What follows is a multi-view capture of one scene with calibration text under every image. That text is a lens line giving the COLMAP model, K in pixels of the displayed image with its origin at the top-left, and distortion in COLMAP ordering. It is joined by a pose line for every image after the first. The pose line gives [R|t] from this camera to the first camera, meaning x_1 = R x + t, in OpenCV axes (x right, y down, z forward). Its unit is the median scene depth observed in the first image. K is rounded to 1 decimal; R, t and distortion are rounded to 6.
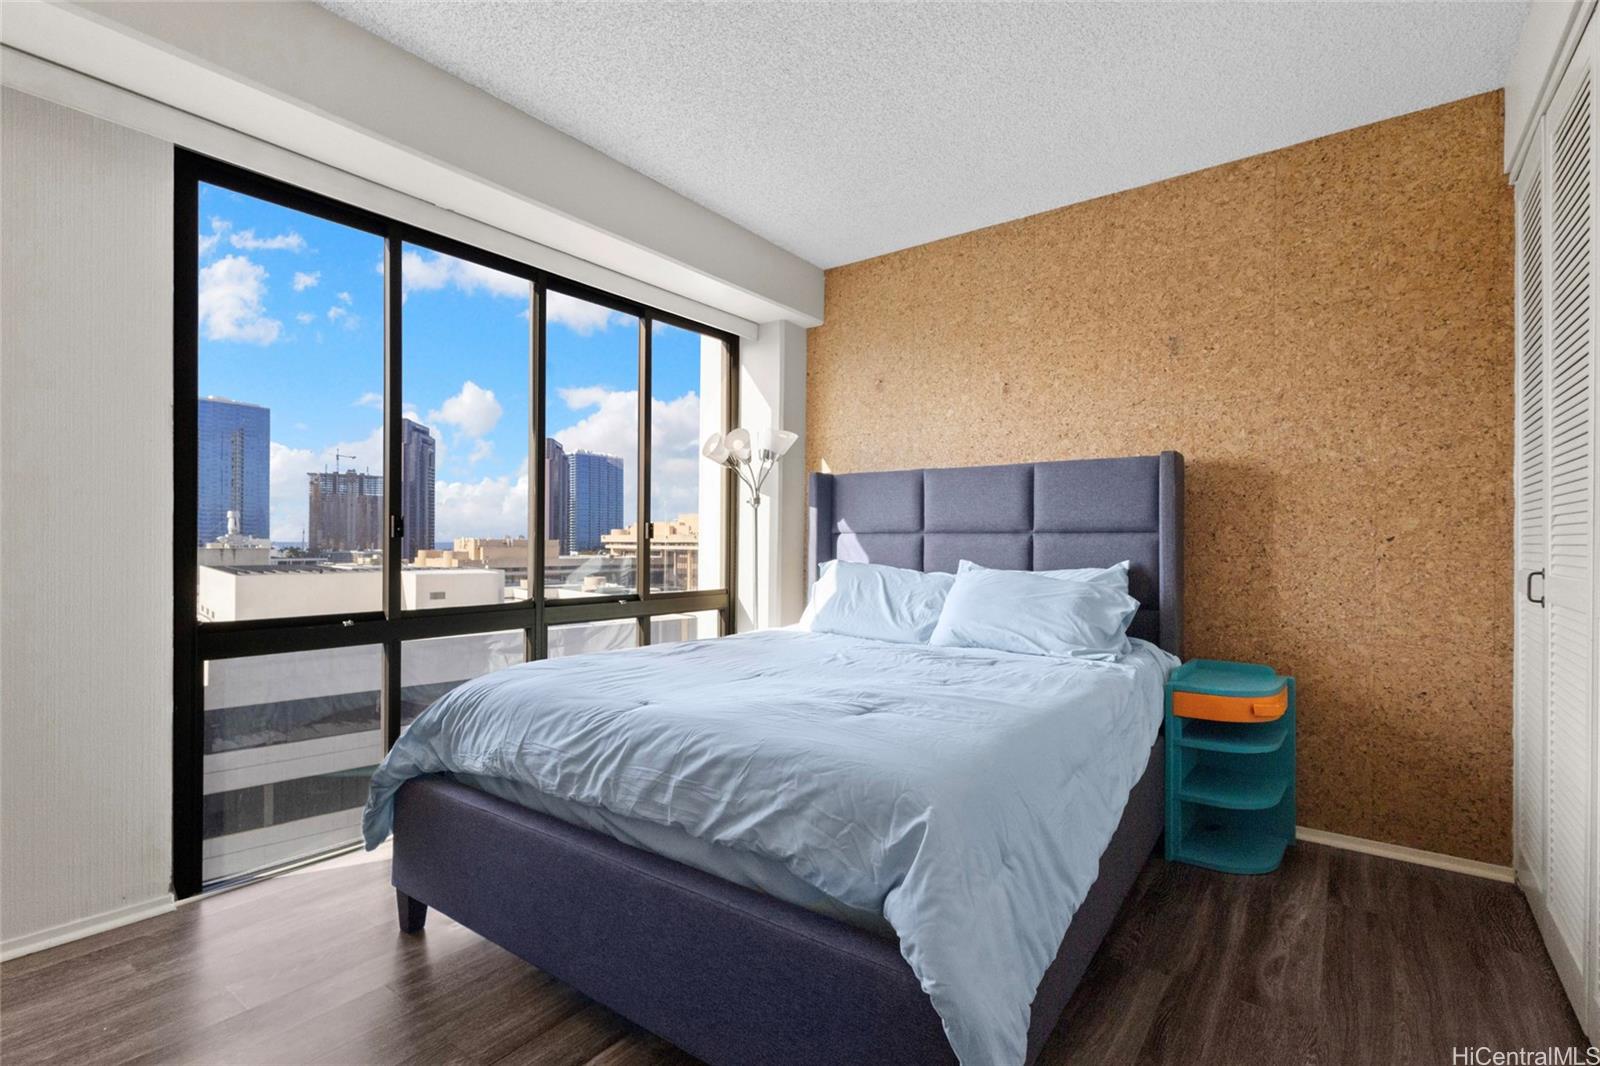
lens RADIAL K [[739.1, 0, 800.1], [0, 739.1, 541.1], [0, 0, 1]] dist [-0.000256, -0.000255]
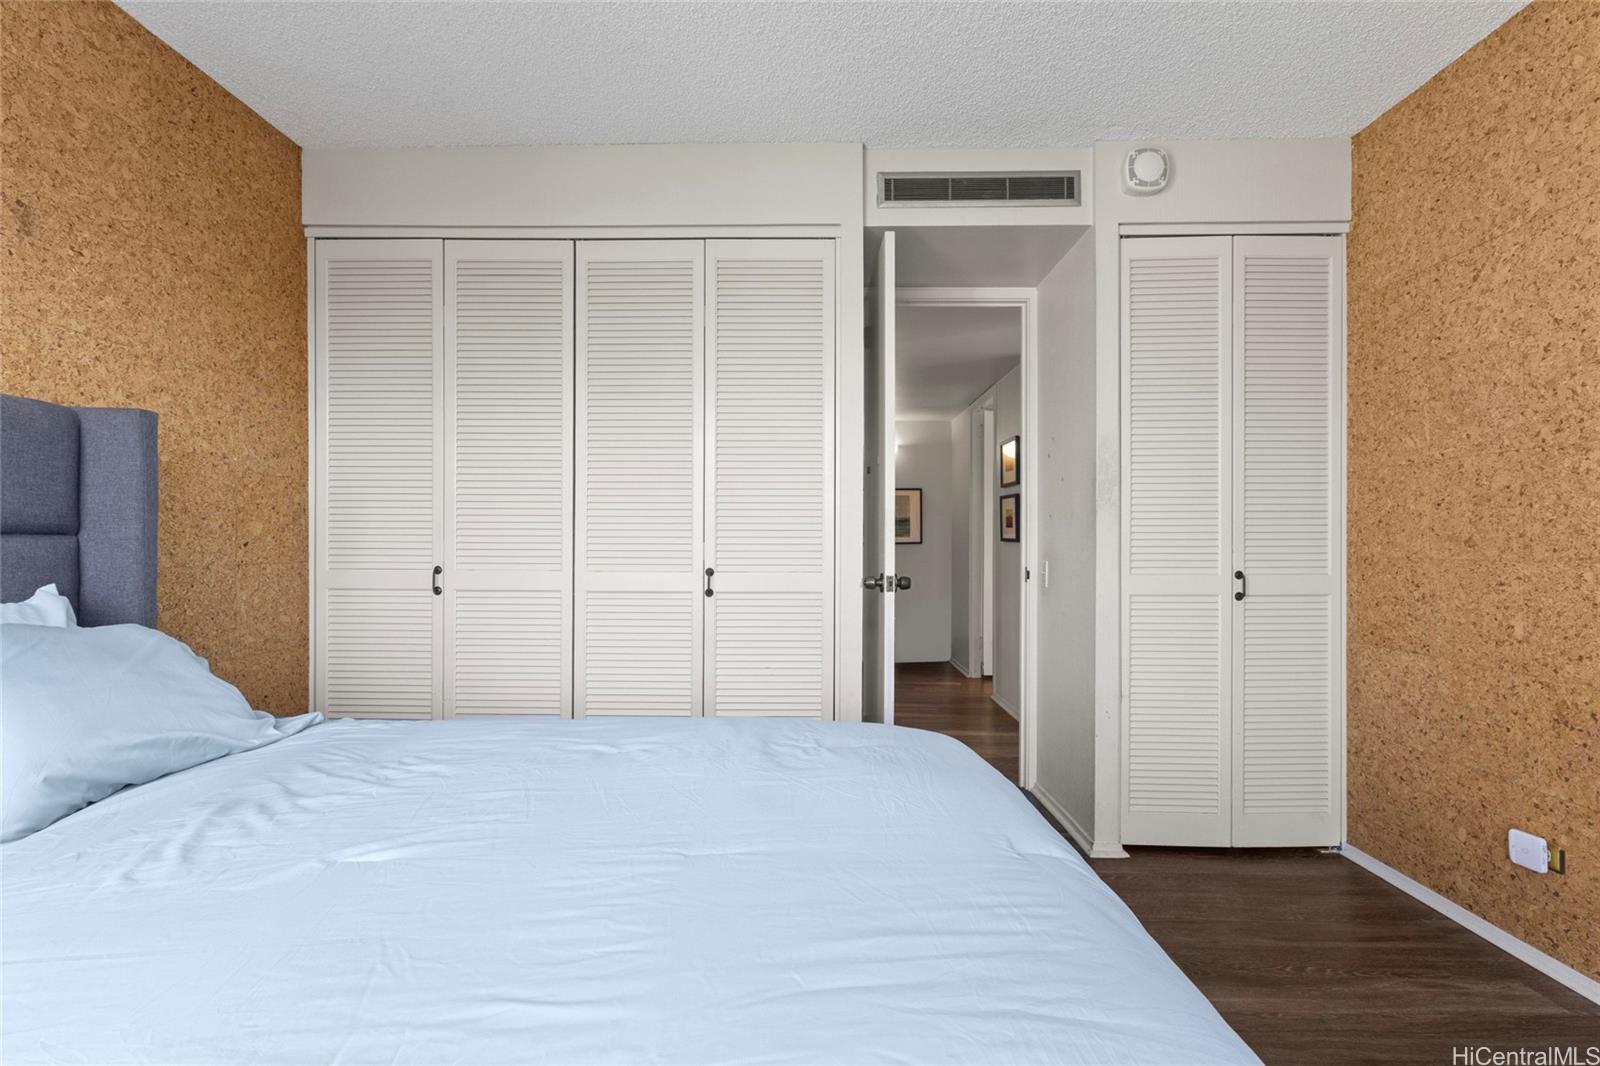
lens RADIAL K [[739.1, 0, 794.7], [0, 739.1, 534.3], [0, 0, 1]] dist [-0.000256, -0.000255]
pose [[-0.595097, 0.003508, 0.803647, -0.386372], [-0.004317, 0.999962, -0.007562, -0.011168], [-0.803643, -0.007969, -0.595059, 0.990182]]
